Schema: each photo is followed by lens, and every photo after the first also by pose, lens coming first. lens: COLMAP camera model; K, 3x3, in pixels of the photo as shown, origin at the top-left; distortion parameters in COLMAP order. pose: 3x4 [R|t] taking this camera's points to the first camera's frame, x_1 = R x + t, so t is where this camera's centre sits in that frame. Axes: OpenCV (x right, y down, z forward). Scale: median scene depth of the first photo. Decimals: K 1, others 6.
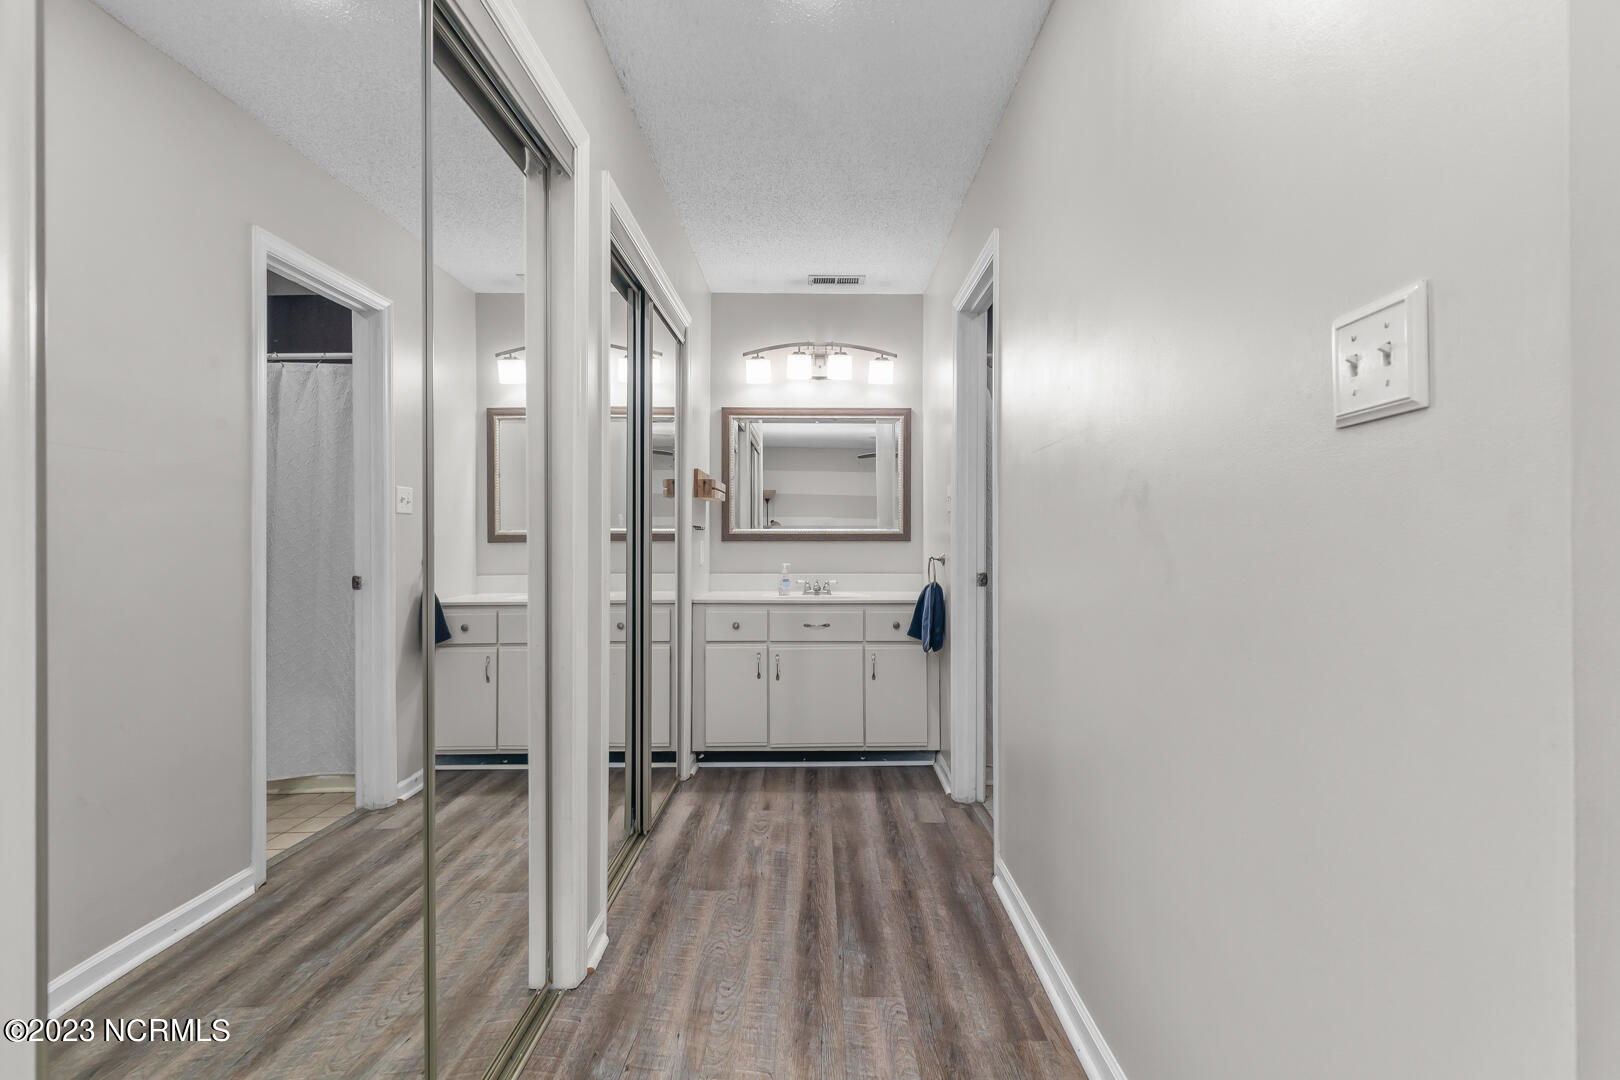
lens RADIAL K [[748.1, 0, 810.6], [0, 748.1, 536.3], [0, 0, 1]] dist [0.013297, -0.002381]
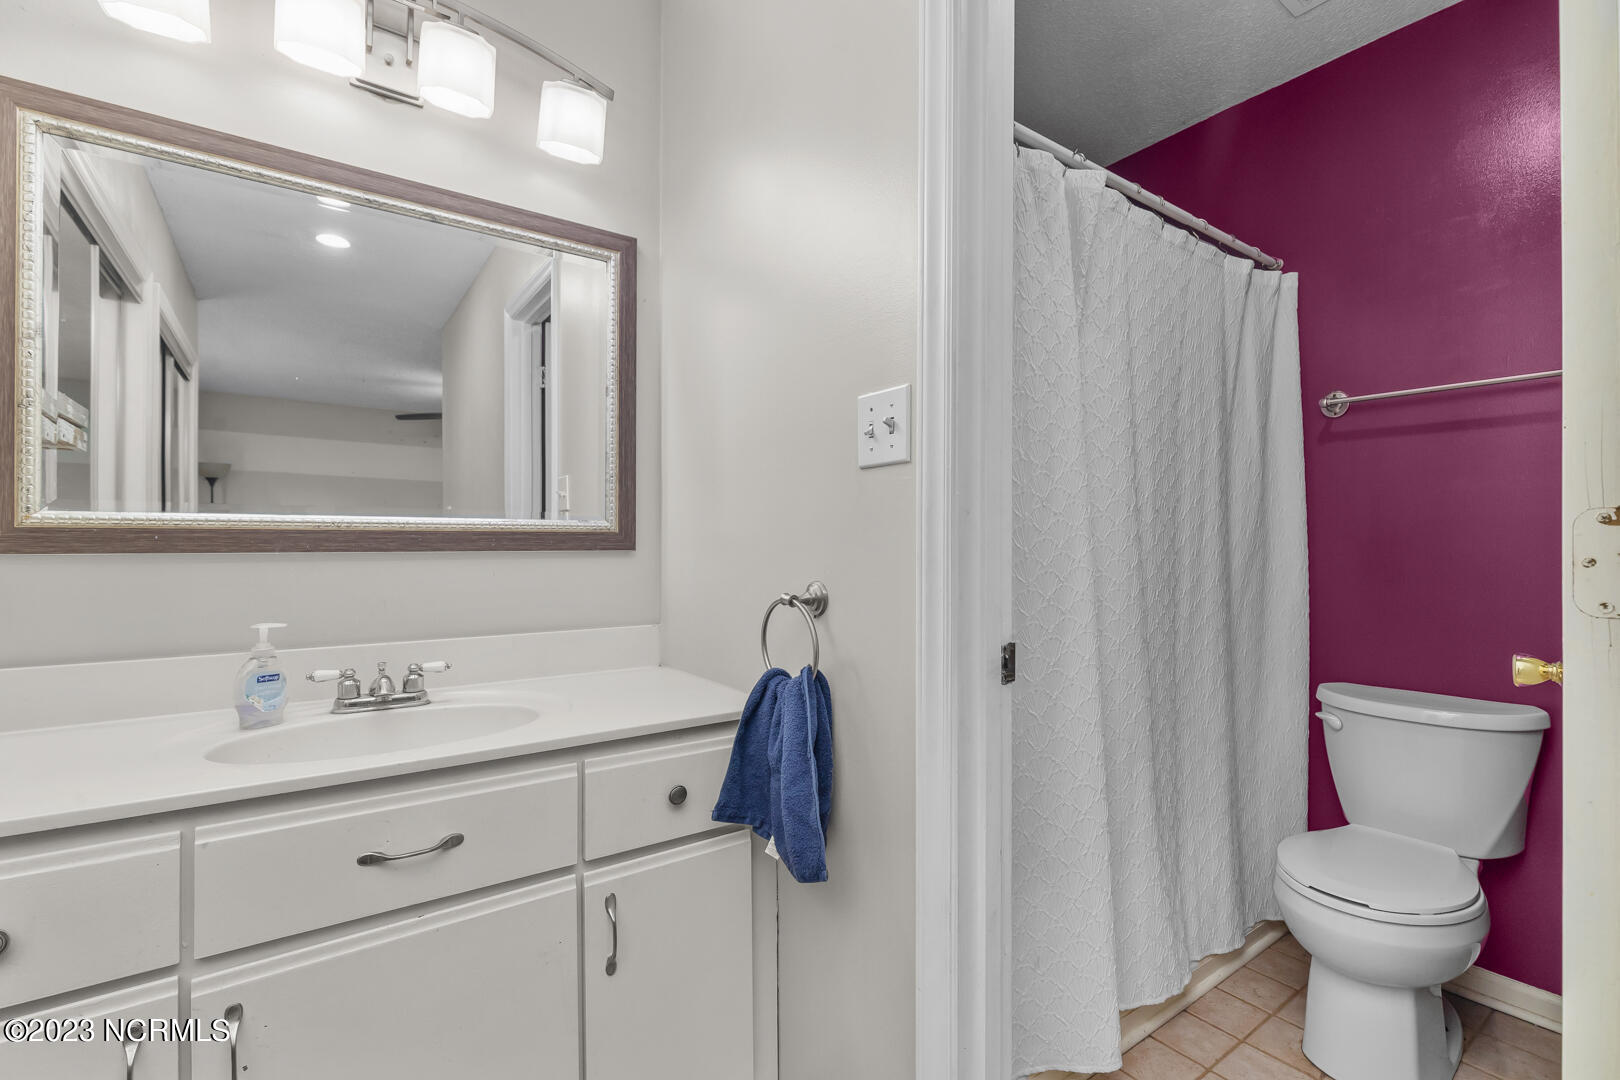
lens RADIAL K [[748.1, 0, 825.5], [0, 748.1, 536.3], [0, 0, 1]] dist [0.013297, -0.002381]
pose [[0.809397, 0.010578, 0.587167, -0.033134], [-0.002861, 0.999897, -0.014070, 0.005750], [-0.587255, 0.009708, 0.809343, 0.679567]]
